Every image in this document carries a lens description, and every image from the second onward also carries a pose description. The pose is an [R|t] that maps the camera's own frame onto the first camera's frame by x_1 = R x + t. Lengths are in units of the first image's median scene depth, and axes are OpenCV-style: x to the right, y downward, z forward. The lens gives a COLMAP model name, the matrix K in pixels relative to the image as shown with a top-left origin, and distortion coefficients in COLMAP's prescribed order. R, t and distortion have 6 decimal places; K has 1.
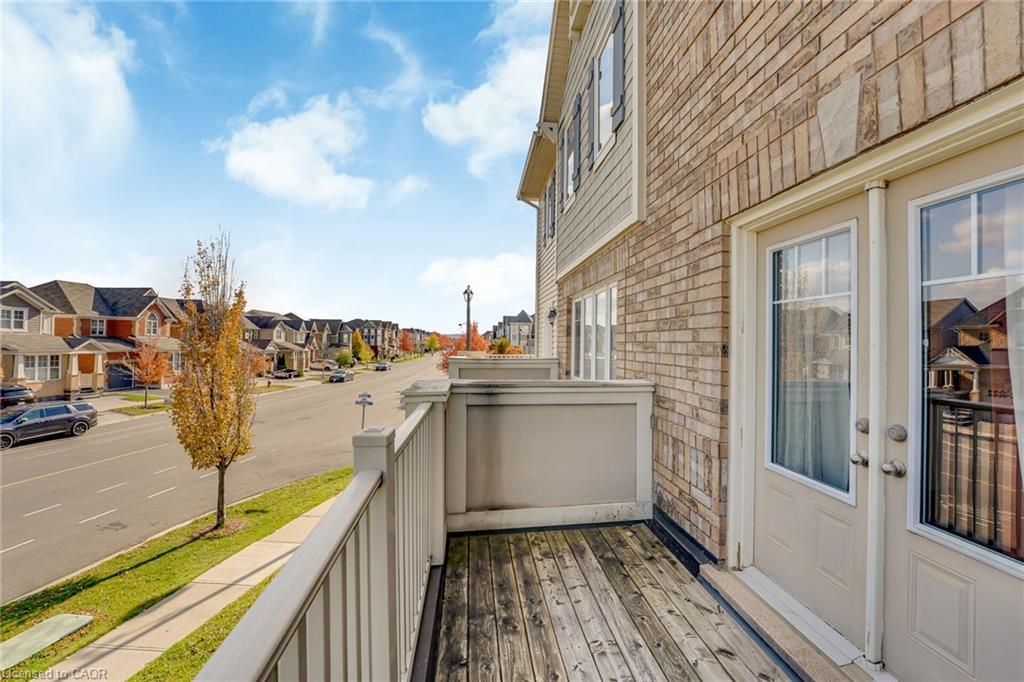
lens RADIAL K [[422.0, 0, 512.0], [0, 422.0, 341.0], [0, 0, 1]] dist [-0.016149, 0.000017]
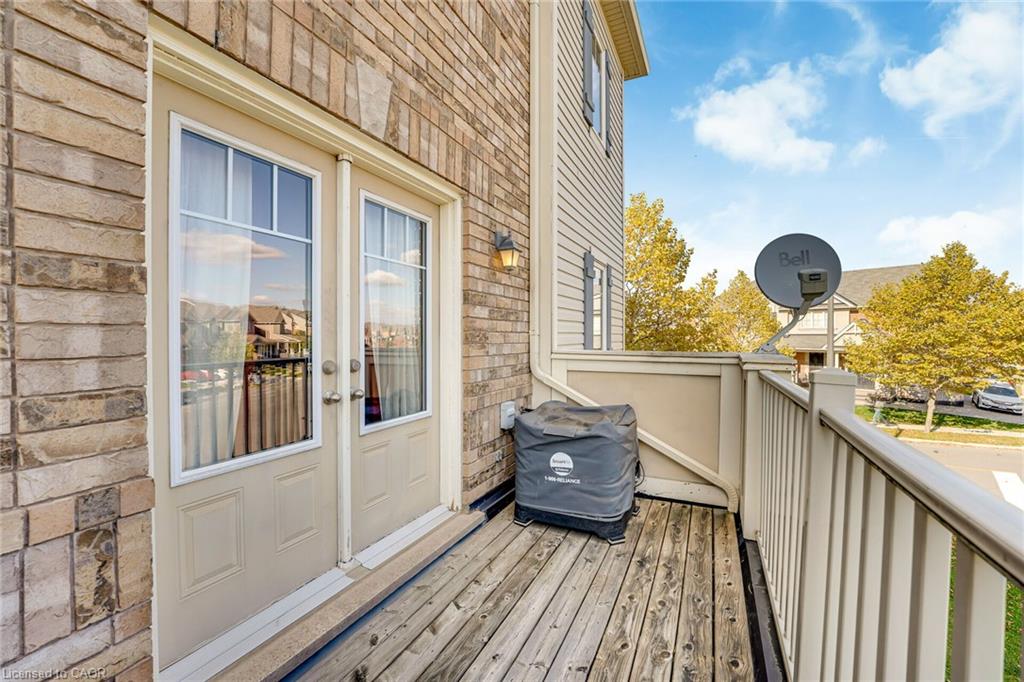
lens RADIAL K [[422.0, 0, 512.0], [0, 422.0, 341.0], [0, 0, 1]] dist [-0.016149, 0.000017]
pose [[-0.857073, -0.006918, 0.515149, -0.159563], [-0.002221, 0.999950, 0.009733, 0.139837], [-0.515191, 0.007198, -0.857045, 1.918700]]
